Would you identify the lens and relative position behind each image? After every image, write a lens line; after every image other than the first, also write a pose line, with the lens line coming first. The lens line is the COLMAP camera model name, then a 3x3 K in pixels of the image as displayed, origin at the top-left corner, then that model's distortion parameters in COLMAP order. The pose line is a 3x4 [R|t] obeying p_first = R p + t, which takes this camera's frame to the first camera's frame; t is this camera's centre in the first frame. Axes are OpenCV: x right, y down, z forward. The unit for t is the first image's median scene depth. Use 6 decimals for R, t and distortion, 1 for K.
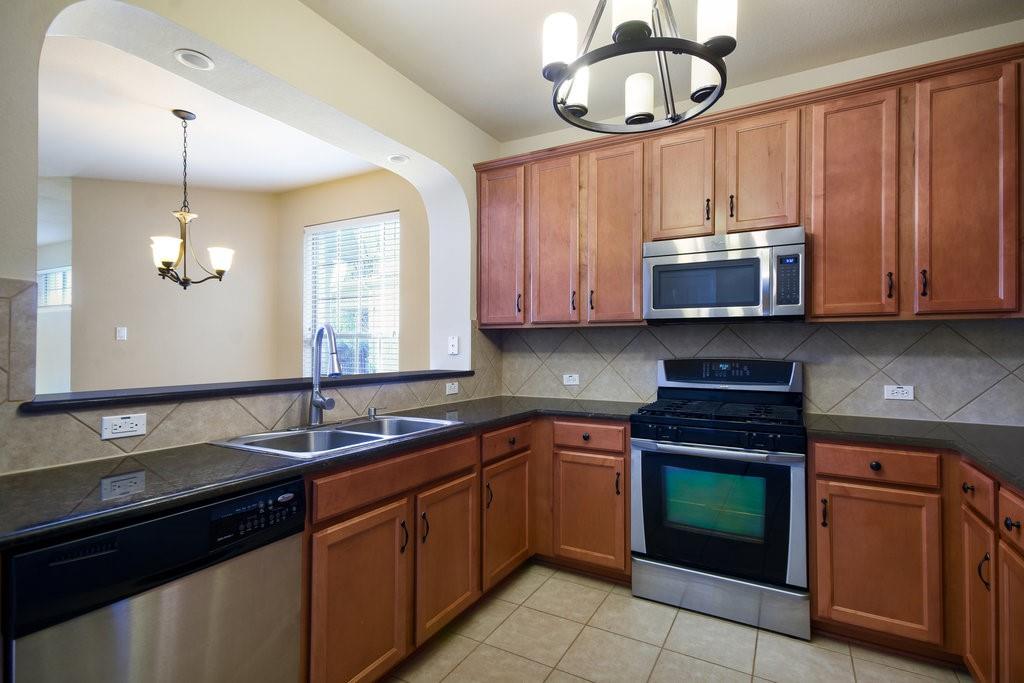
lens RADIAL K [[493.6, 0, 515.0], [0, 493.6, 343.2], [0, 0, 1]] dist [0.005487, -0.000472]
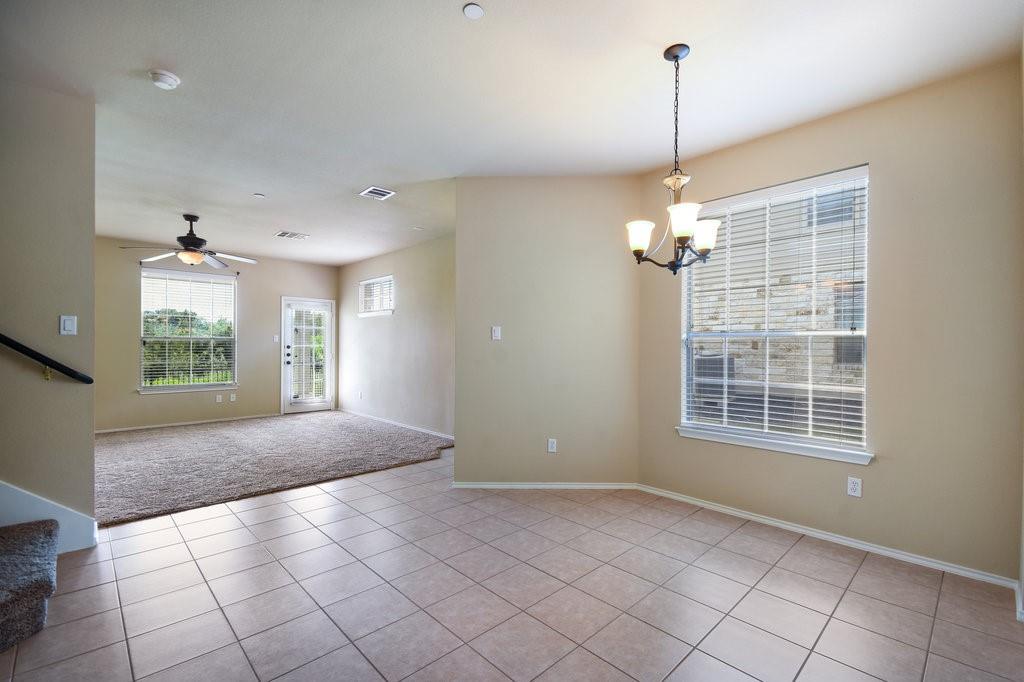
lens RADIAL K [[445.5, 0, 507.3], [0, 445.5, 344.3], [0, 0, 1]] dist [-0.002213, -0.001297]
pose [[0.948194, -0.003672, -0.317670, -0.670850], [0.007523, 0.999912, 0.010894, -0.009371], [0.317602, -0.012720, 0.948139, 0.233772]]
